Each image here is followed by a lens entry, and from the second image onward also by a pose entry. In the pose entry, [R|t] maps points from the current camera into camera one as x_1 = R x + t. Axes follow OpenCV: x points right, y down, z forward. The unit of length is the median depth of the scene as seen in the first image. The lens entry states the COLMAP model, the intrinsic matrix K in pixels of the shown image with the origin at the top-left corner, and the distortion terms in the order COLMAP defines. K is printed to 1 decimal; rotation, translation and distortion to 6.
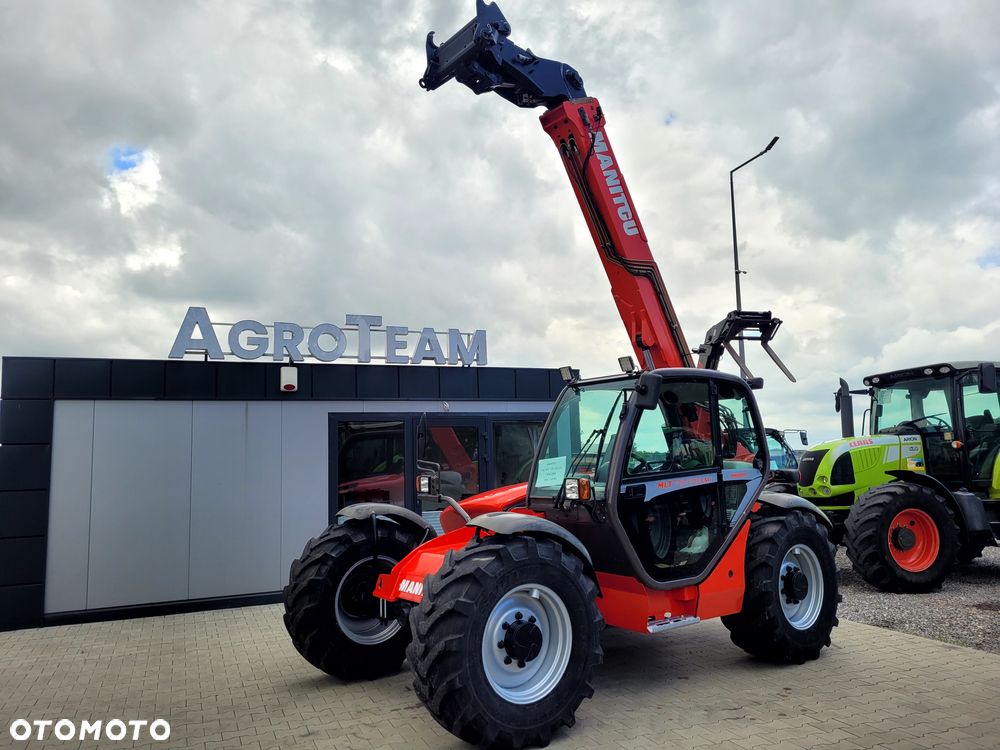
lens RADIAL K [[746.7, 0, 486.4], [0, 746.7, 378.7], [0, 0, 1]] dist [0.047817, -0.039094]
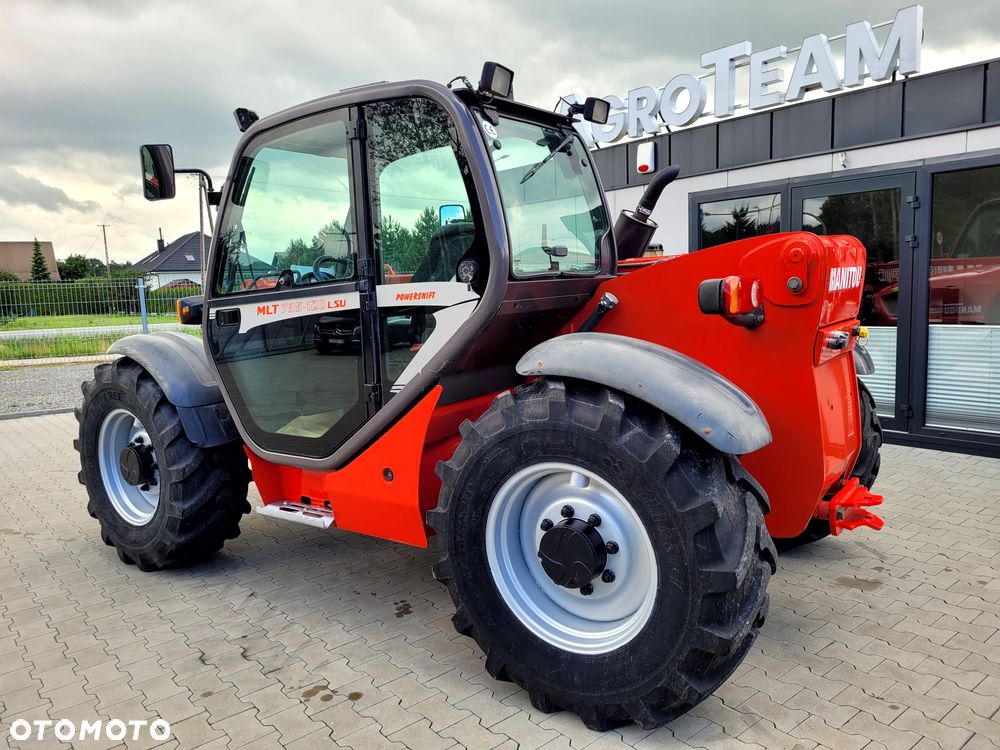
lens RADIAL K [[746.7, 0, 498.4], [0, 746.7, 371.0], [0, 0, 1]] dist [0.047817, -0.039094]
pose [[0.305782, 0.128359, -0.943409, 0.516340], [0.143768, 0.973284, 0.179022, 0.058872], [0.941184, -0.190373, 0.279159, 0.557974]]
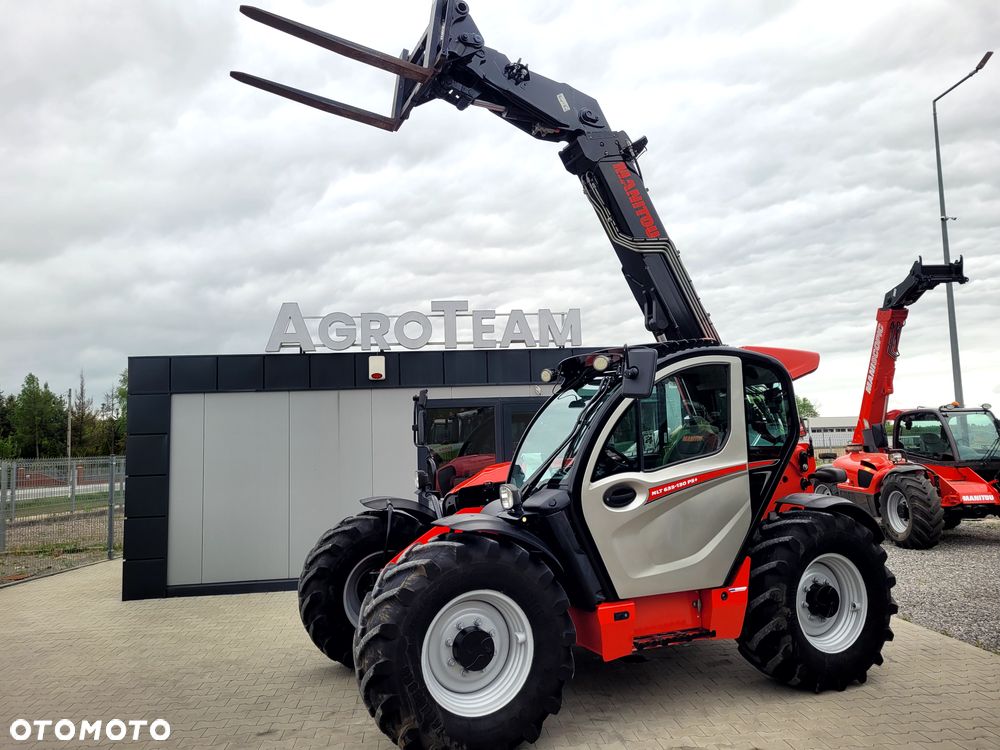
lens RADIAL K [[771.1, 0, 494.5], [0, 771.1, 366.4], [0, 0, 1]] dist [0.049406, -0.043343]
pose [[0.962864, -0.028941, -0.268432, 0.173925], [0.034133, 0.999309, 0.014694, -0.011307], [0.267821, -0.023311, 0.963187, 0.026225]]
